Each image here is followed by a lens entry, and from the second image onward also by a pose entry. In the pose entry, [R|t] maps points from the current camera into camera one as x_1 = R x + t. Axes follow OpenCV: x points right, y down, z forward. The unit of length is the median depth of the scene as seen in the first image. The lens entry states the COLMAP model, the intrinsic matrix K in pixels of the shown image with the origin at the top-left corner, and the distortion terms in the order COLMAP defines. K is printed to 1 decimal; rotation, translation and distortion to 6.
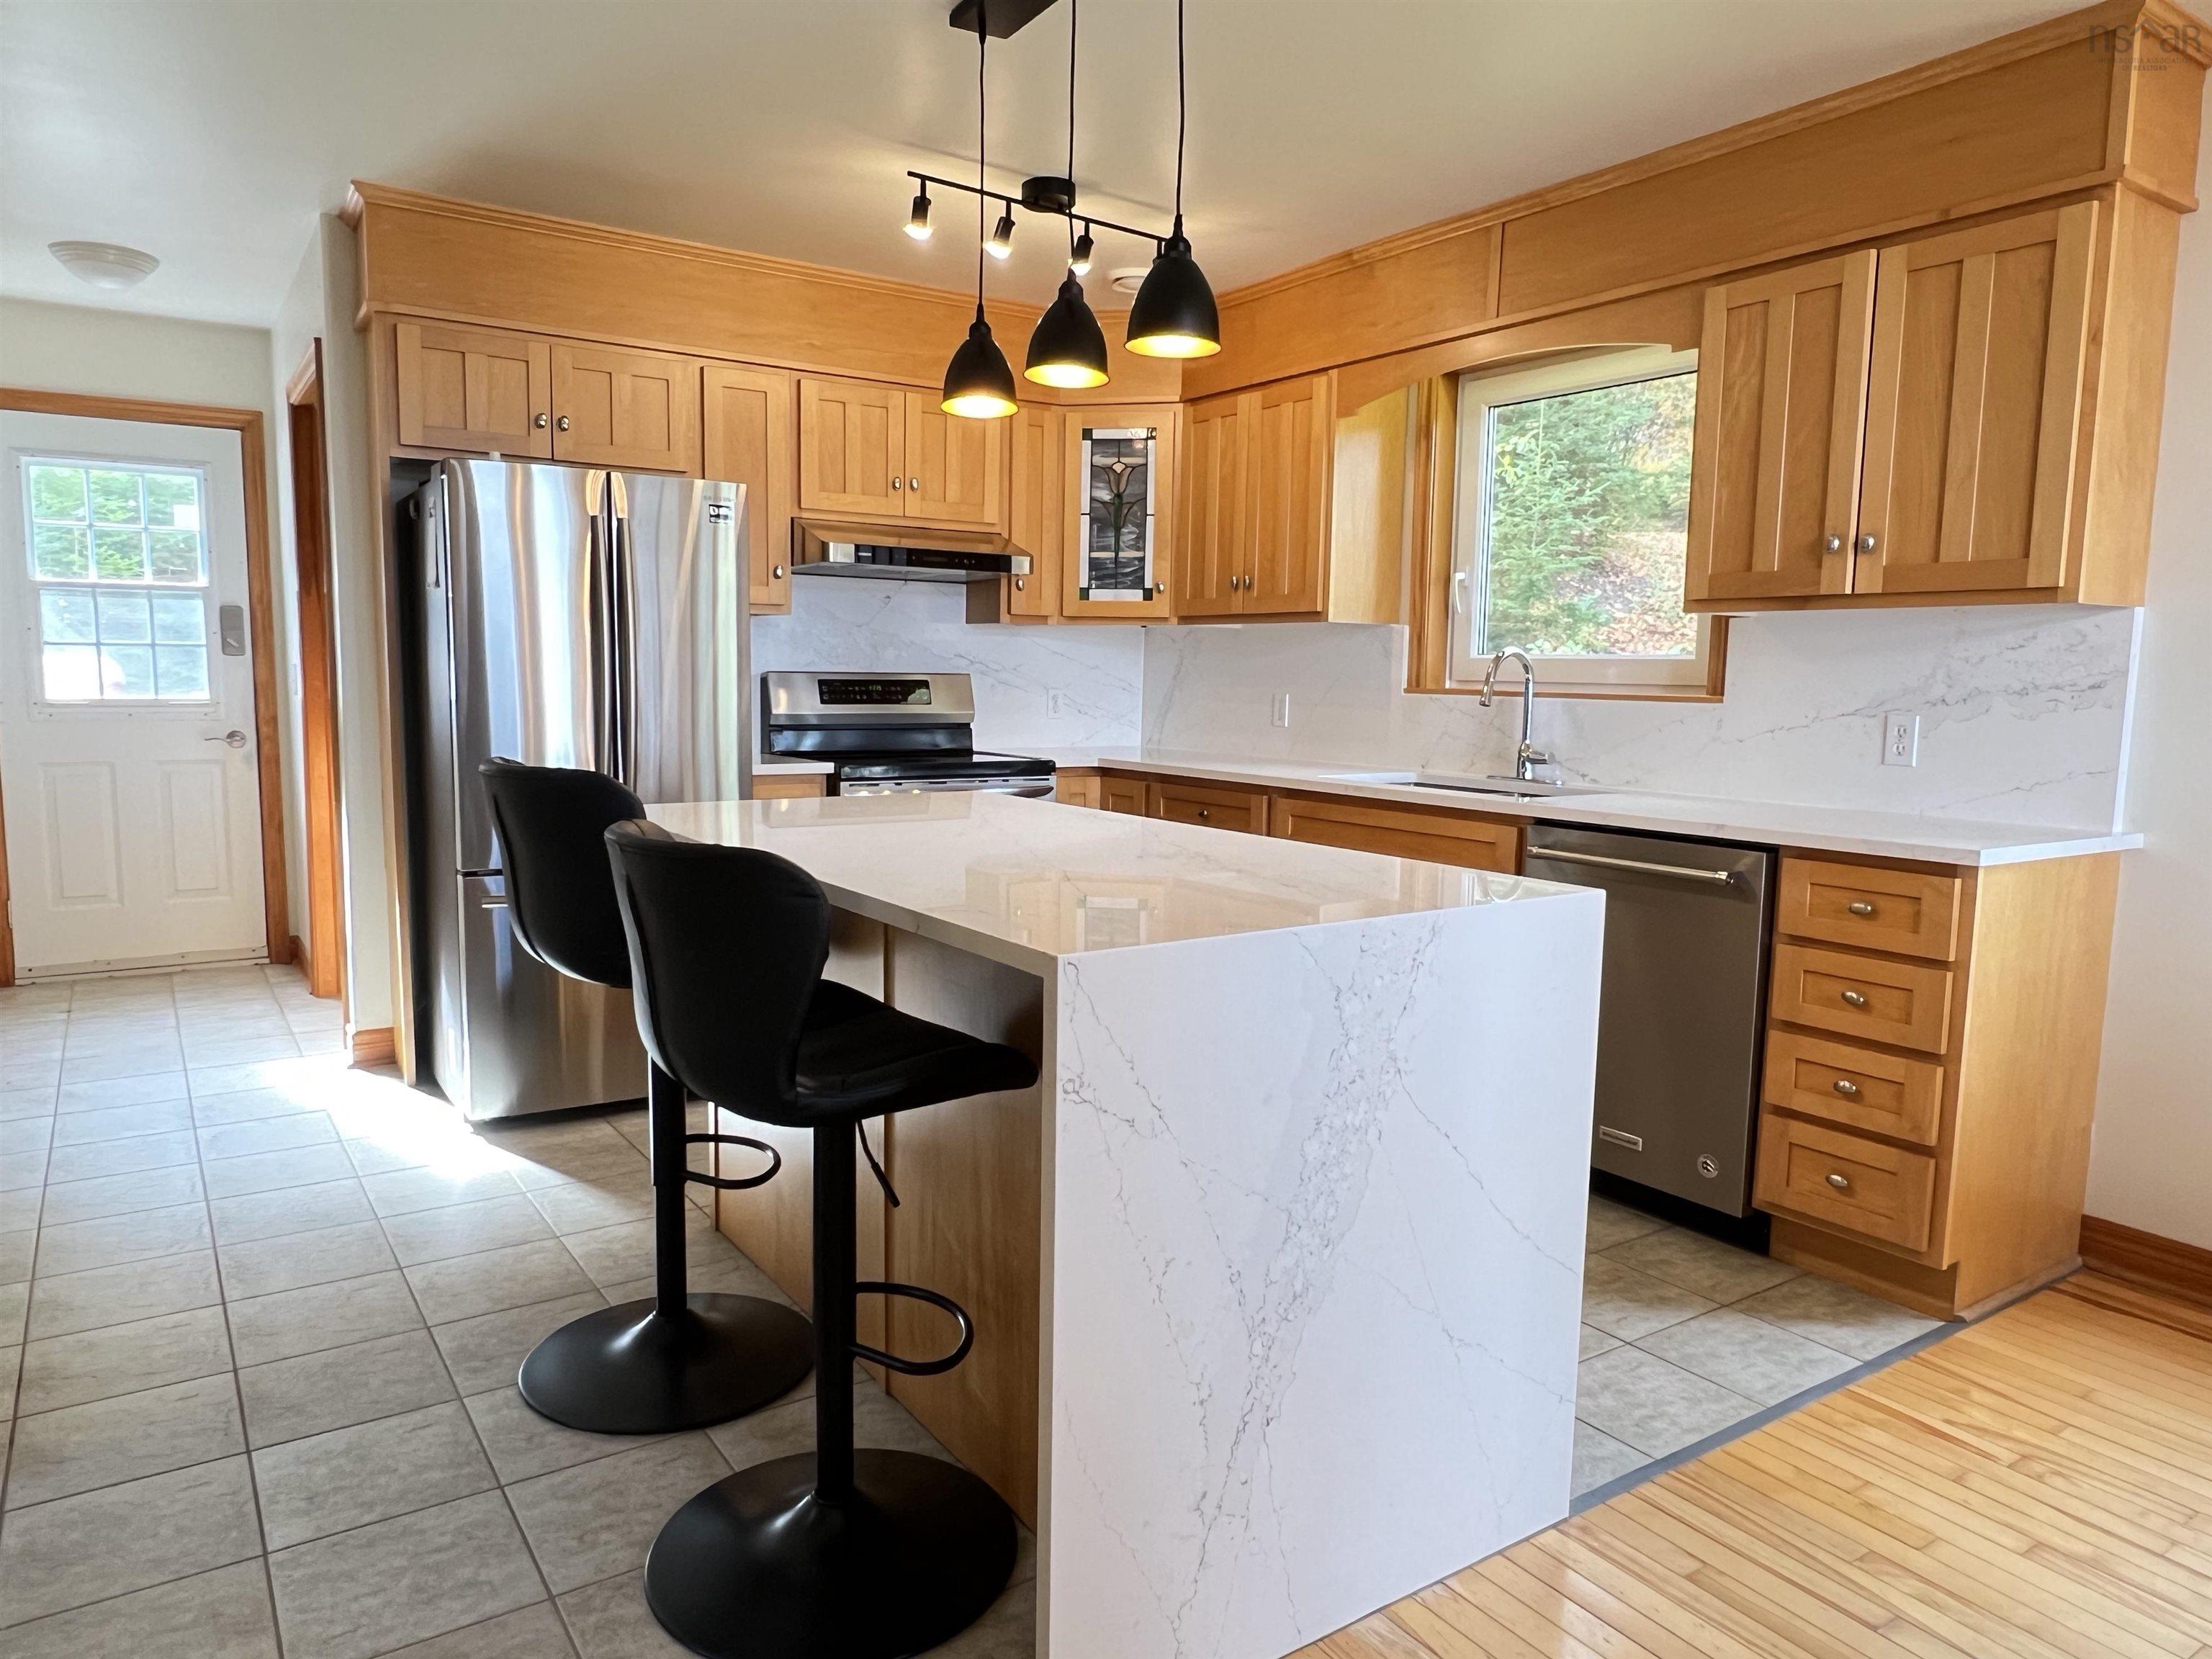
lens RADIAL K [[1424.9, 0, 1101.7], [0, 1424.9, 832.7], [0, 0, 1]] dist [-0.037628, 0.001962]
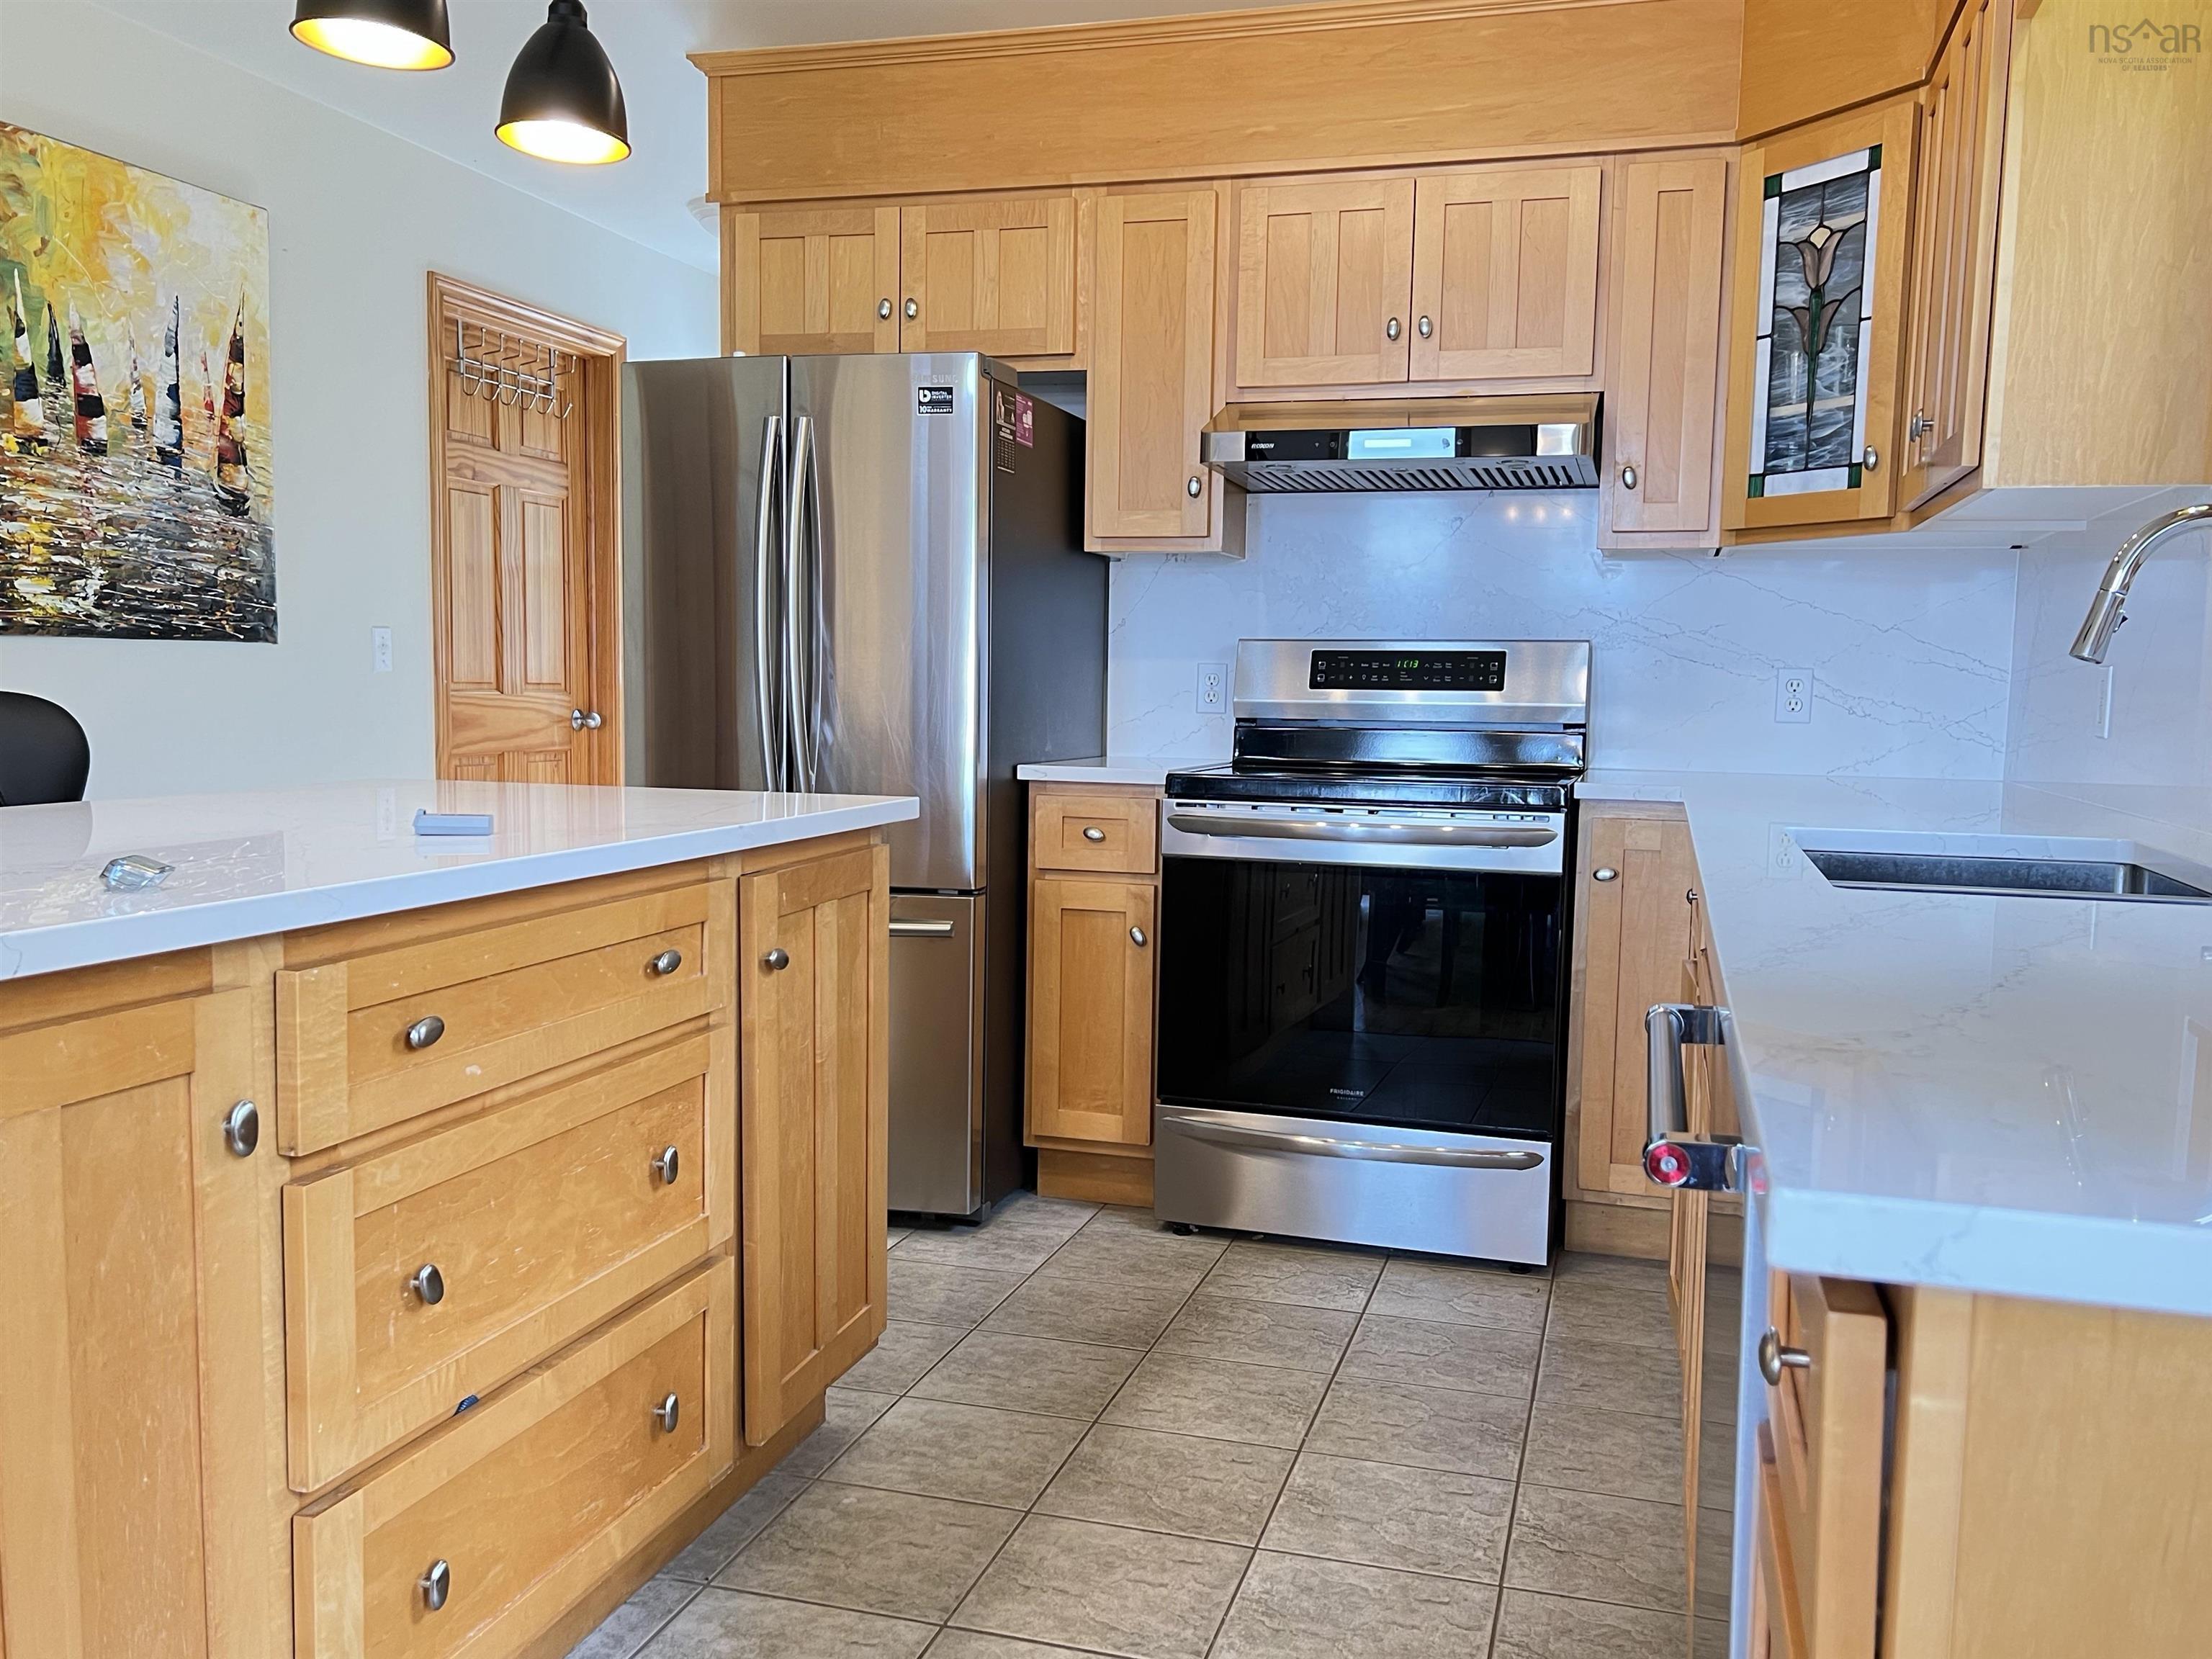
lens RADIAL K [[1870.5, 0, 1111.5], [0, 1870.5, 836.3], [0, 0, 1]] dist [0.009032, 0.000327]
pose [[0.628951, 0.057904, -0.775285, 0.393384], [-0.091410, 0.995813, 0.000218, -0.014303], [0.772052, 0.070732, 0.631611, 0.378930]]
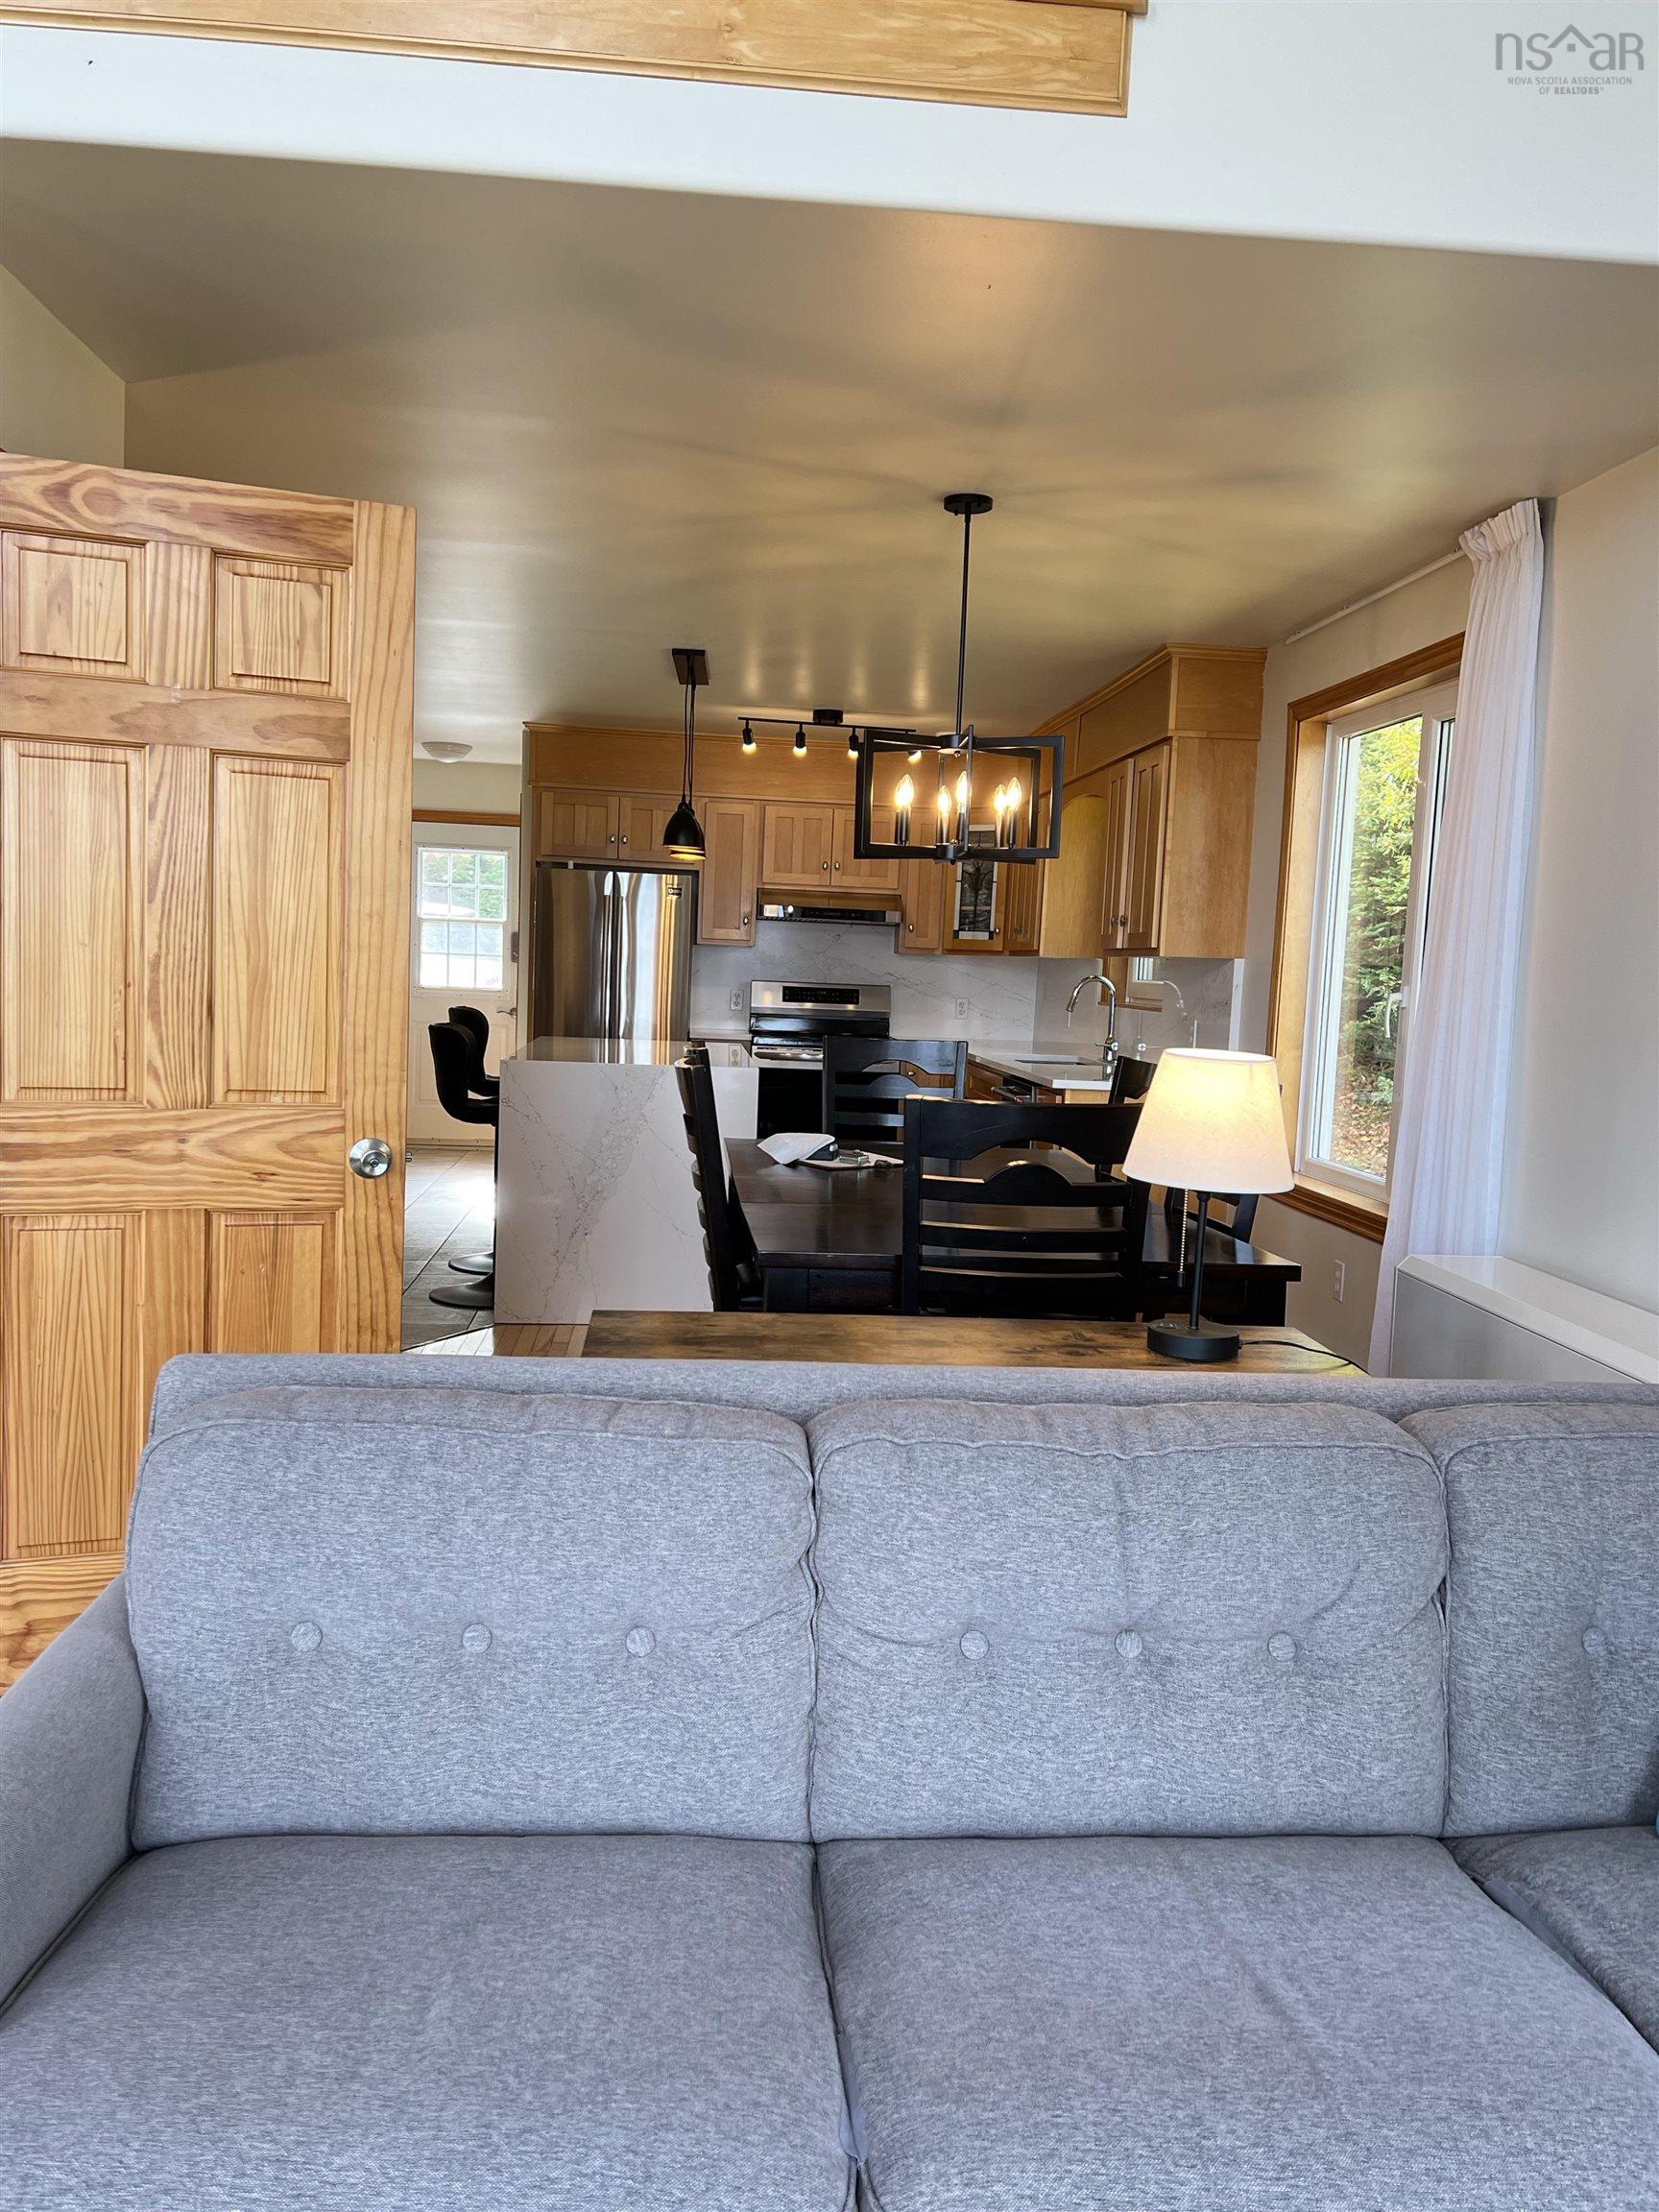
lens RADIAL K [[1734.4, 0, 823.1], [0, 1734.4, 1112.0], [0, 0, 1]] dist [0.018223, -0.004626]
pose [[0.864897, 0.061748, -0.498137, 0.793102], [-0.083913, 0.996226, -0.022206, 0.070898], [0.494885, 0.061006, 0.866814, -0.641802]]
